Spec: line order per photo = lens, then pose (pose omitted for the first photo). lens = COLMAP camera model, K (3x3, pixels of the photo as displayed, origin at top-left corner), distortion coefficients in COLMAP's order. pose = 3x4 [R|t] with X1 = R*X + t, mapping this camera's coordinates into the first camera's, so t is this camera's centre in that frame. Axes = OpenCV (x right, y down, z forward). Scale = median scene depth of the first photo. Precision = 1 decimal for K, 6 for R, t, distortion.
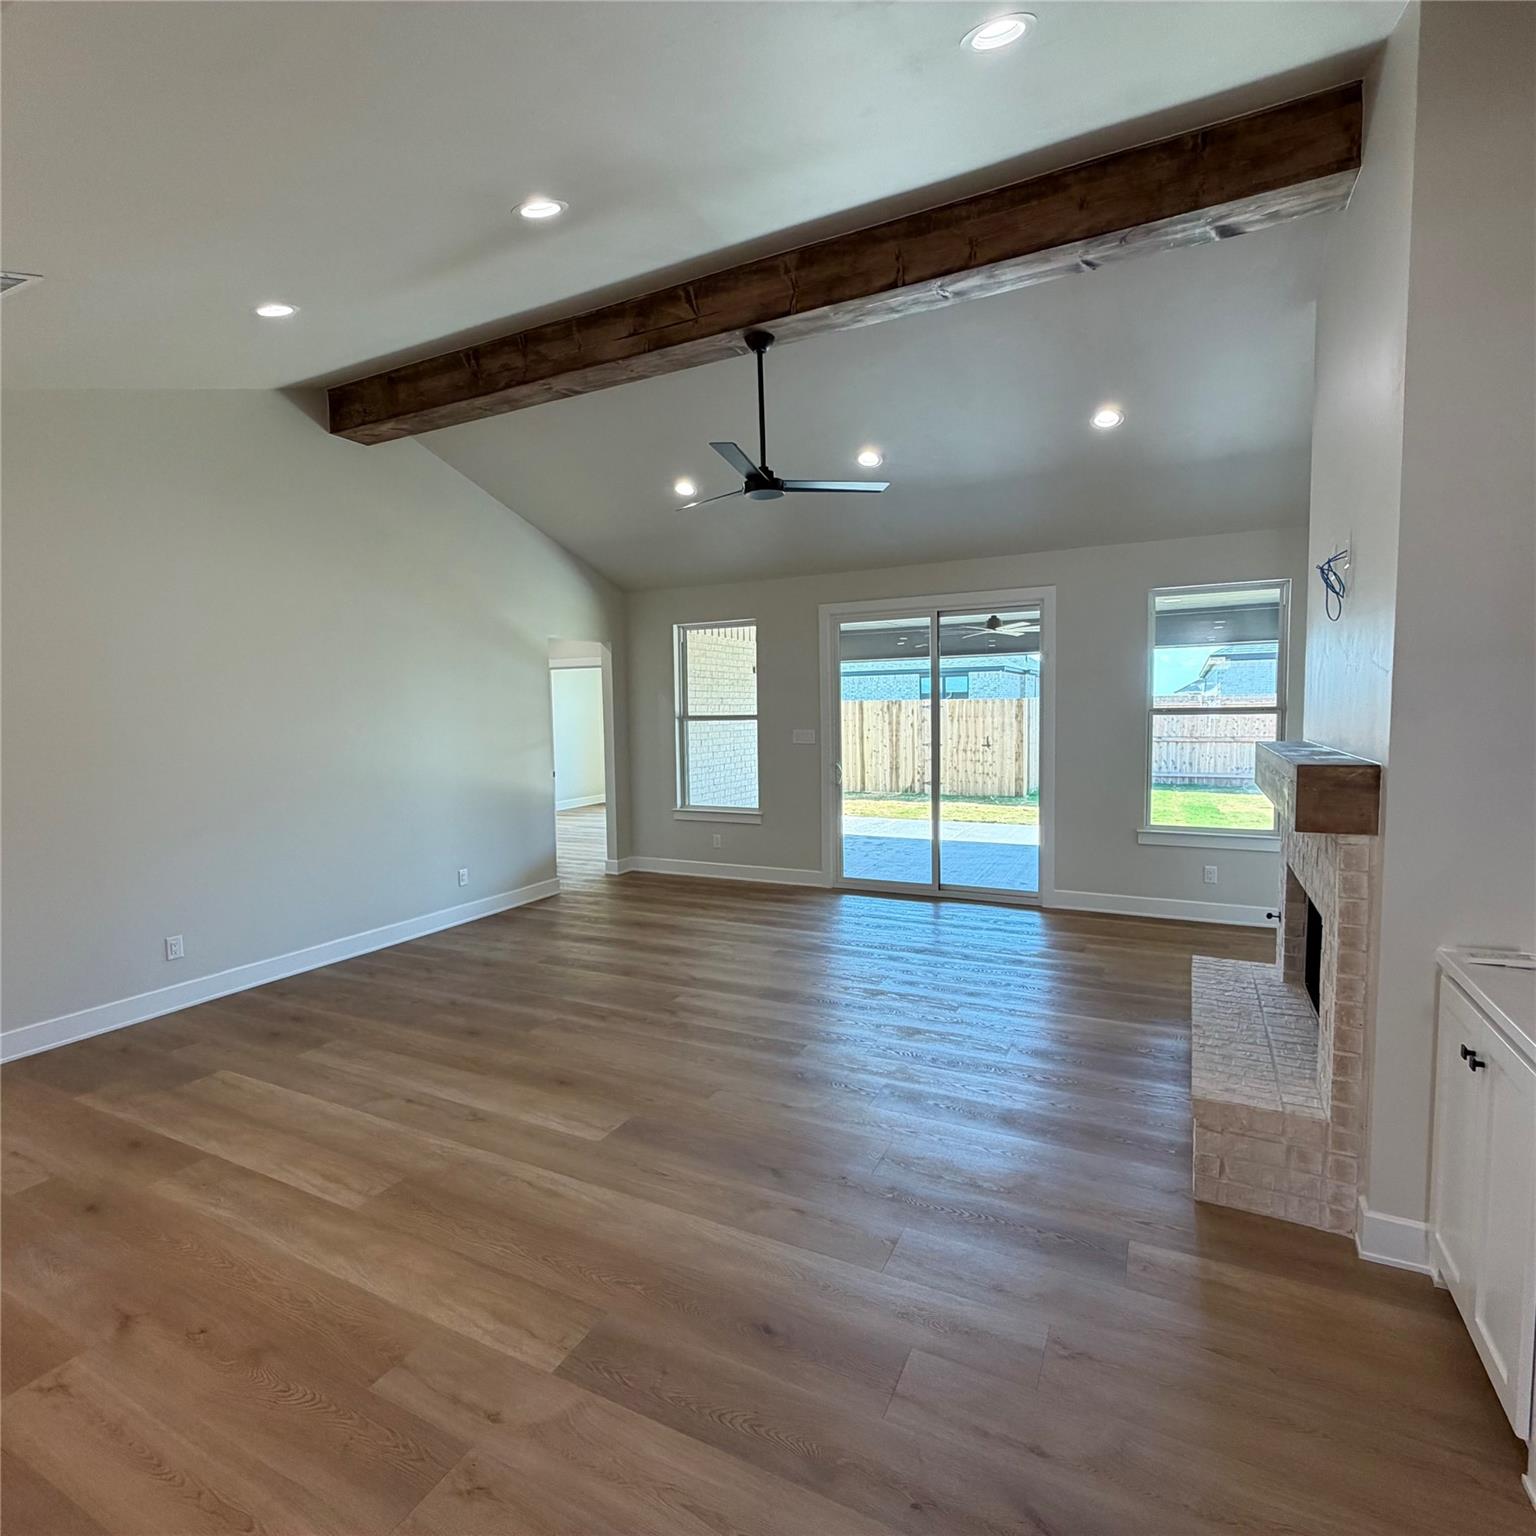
lens RADIAL K [[822.9, 0, 771.3], [0, 822.9, 770.7], [0, 0, 1]] dist [-0.000359, 0.001221]
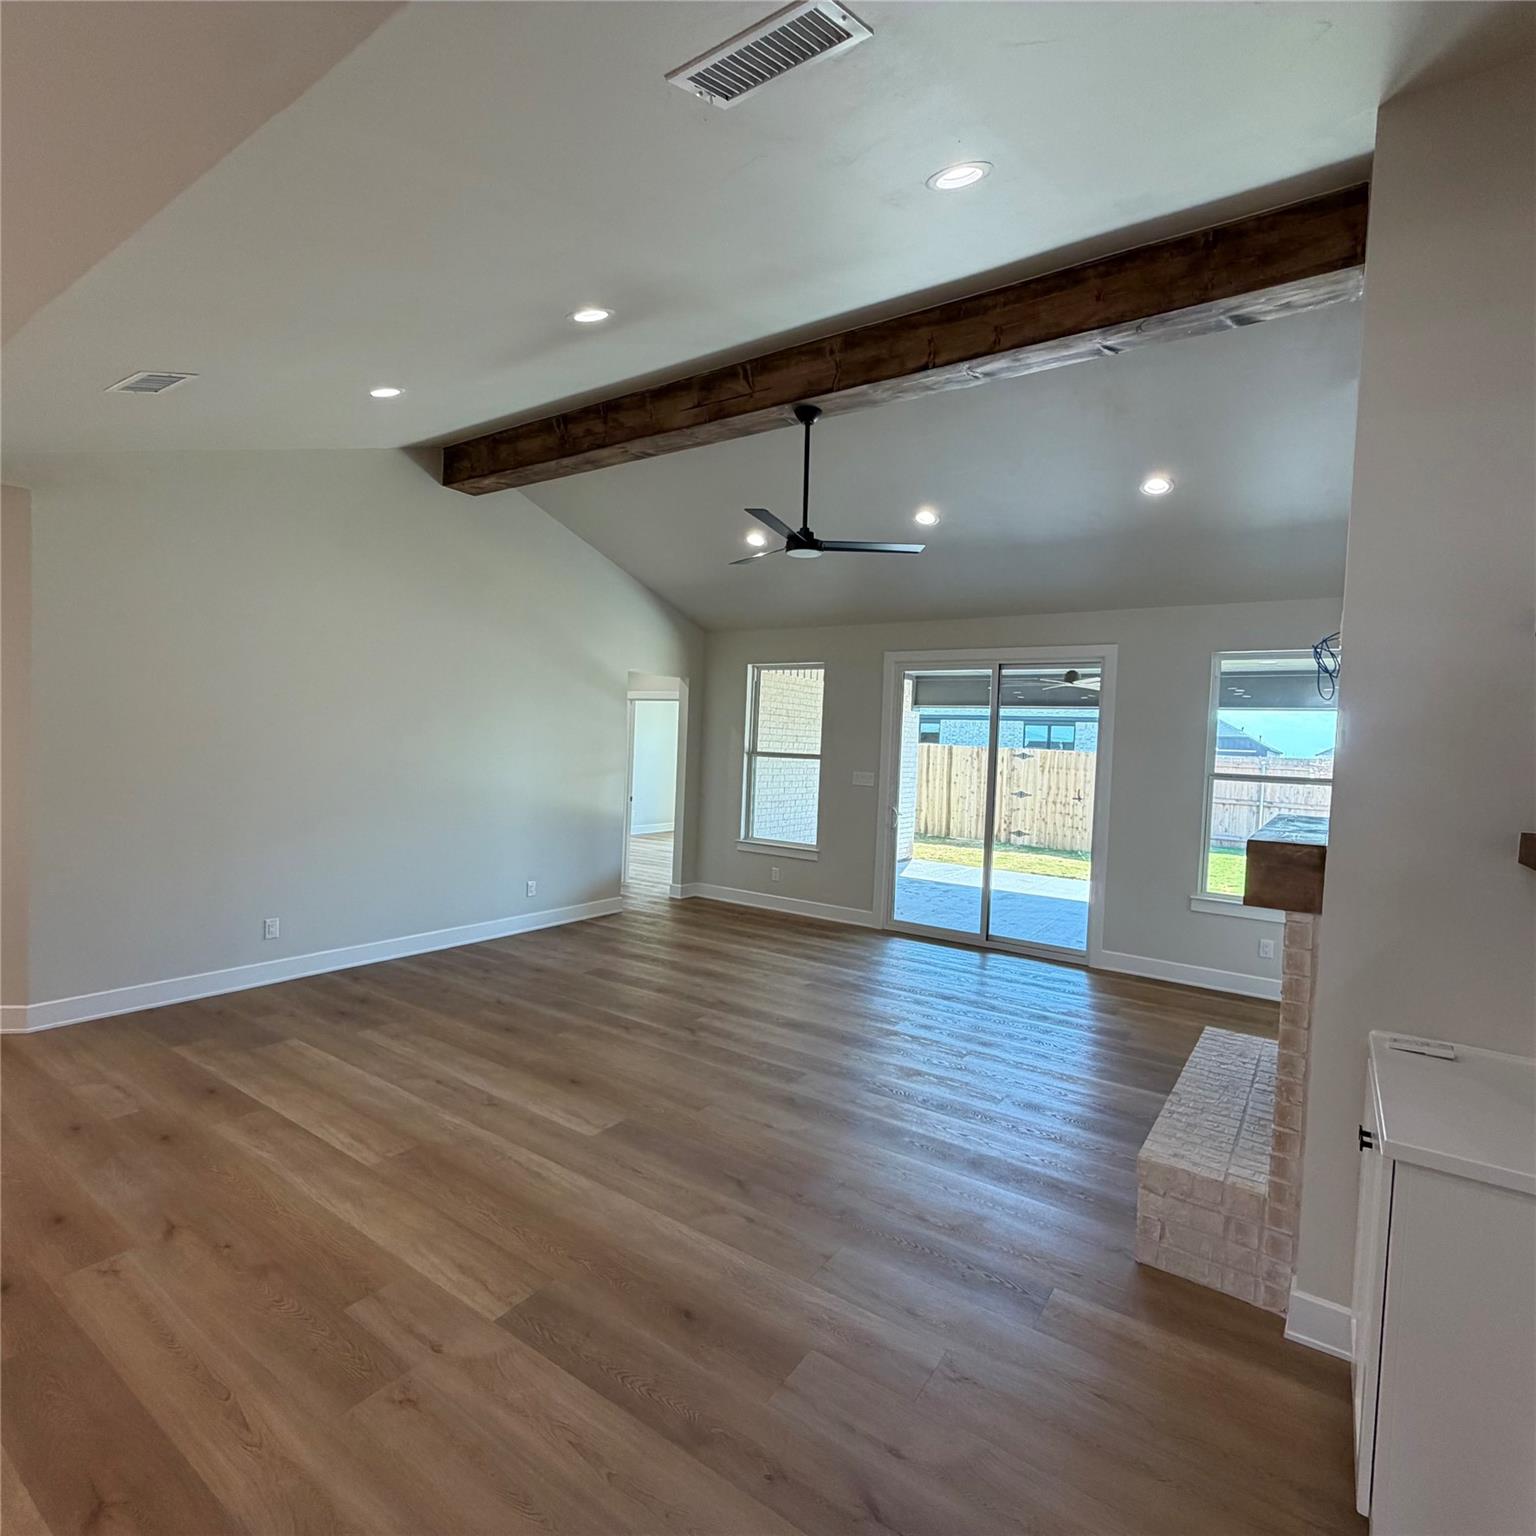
lens RADIAL K [[822.9, 0, 768.2], [0, 822.9, 771.9], [0, 0, 1]] dist [-0.000359, 0.001221]
pose [[0.989337, 0.062523, -0.131538, 0.117857], [-0.067869, 0.997024, -0.036552, -0.008975], [0.128861, 0.045089, 0.990637, -0.067170]]
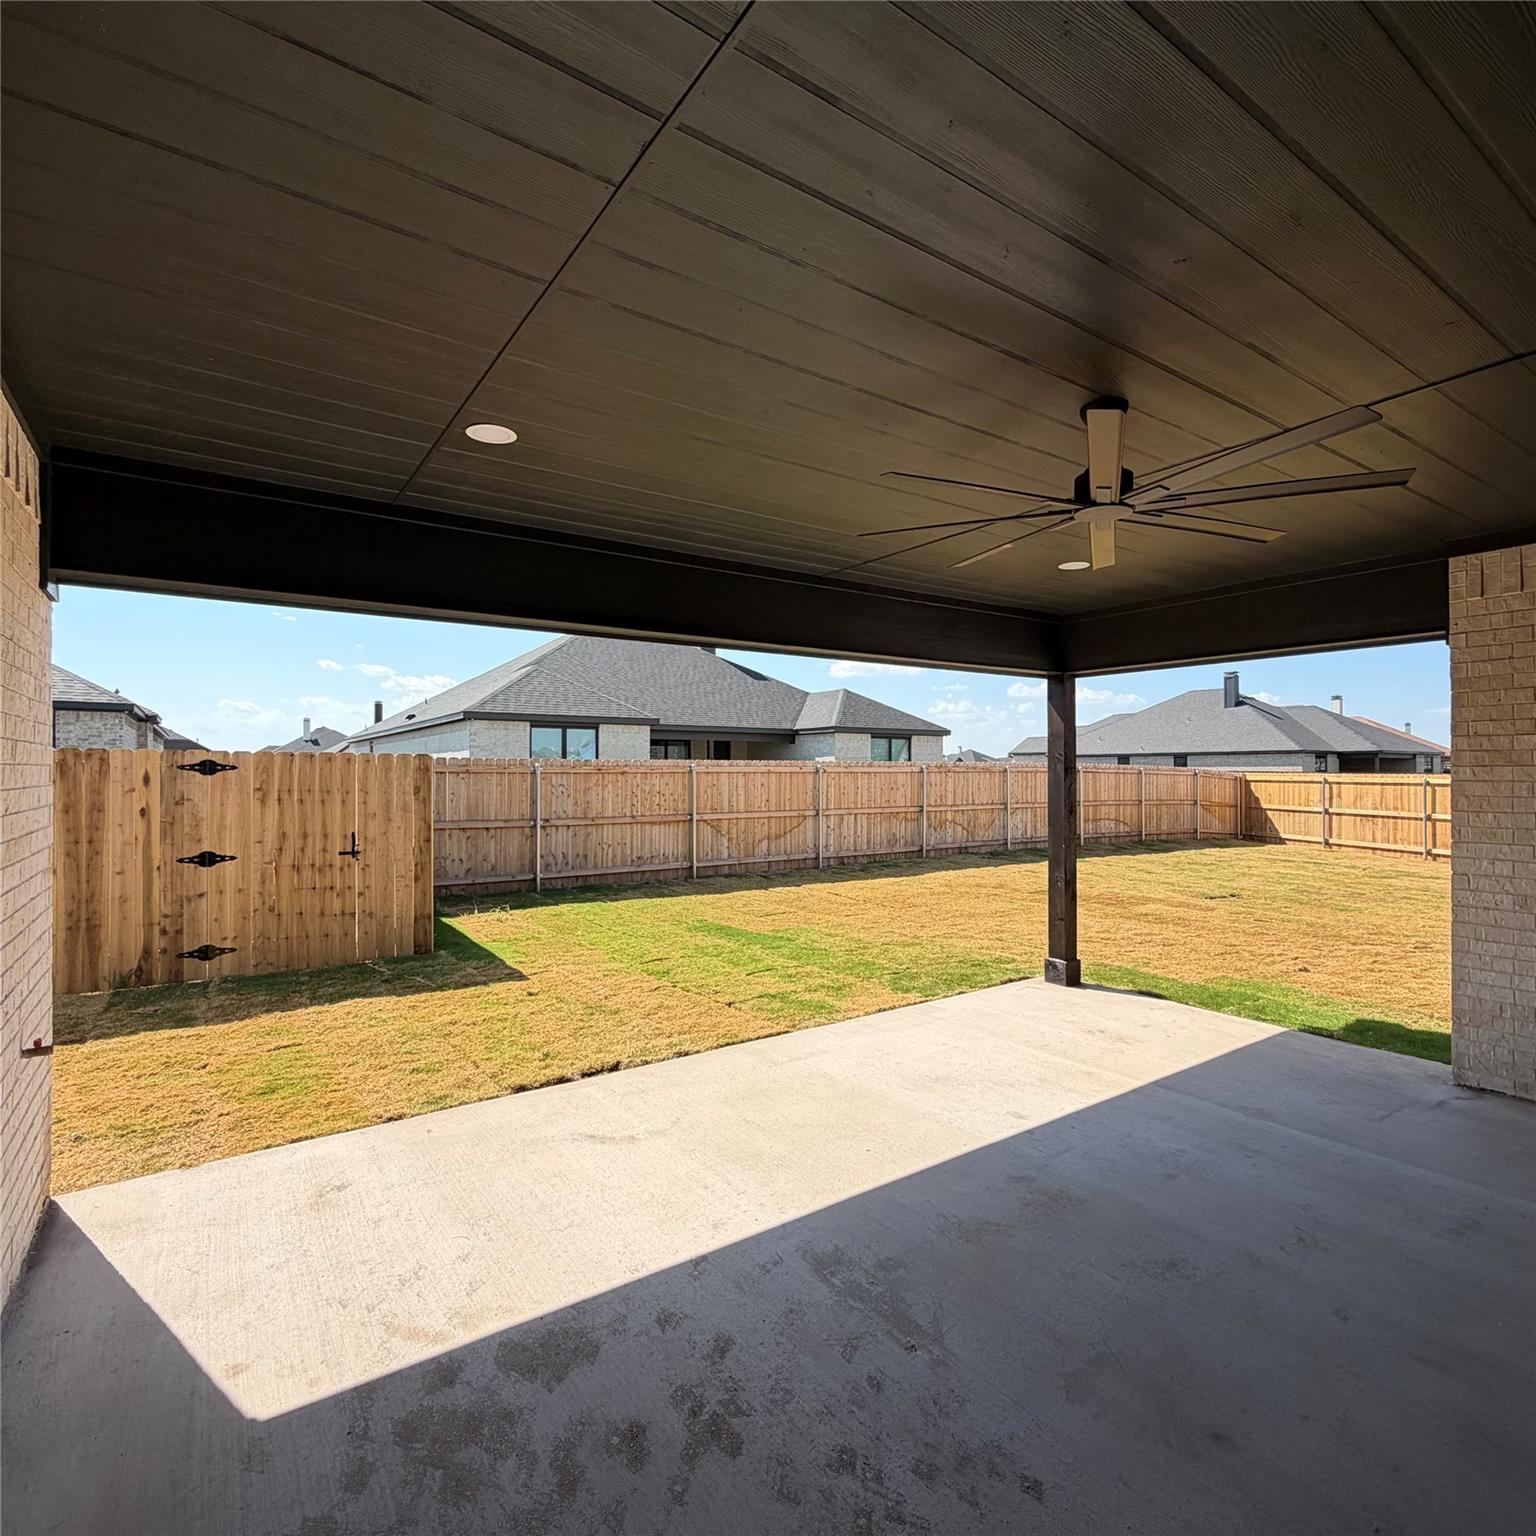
lens RADIAL K [[822.9, 0, 769.2], [0, 822.9, 768.3], [0, 0, 1]] dist [-0.000359, 0.001221]
pose [[0.480353, 0.020091, 0.876845, -0.152799], [0.055811, 0.997011, -0.053419, -0.187271], [-0.875298, 0.074597, 0.477796, 2.634731]]
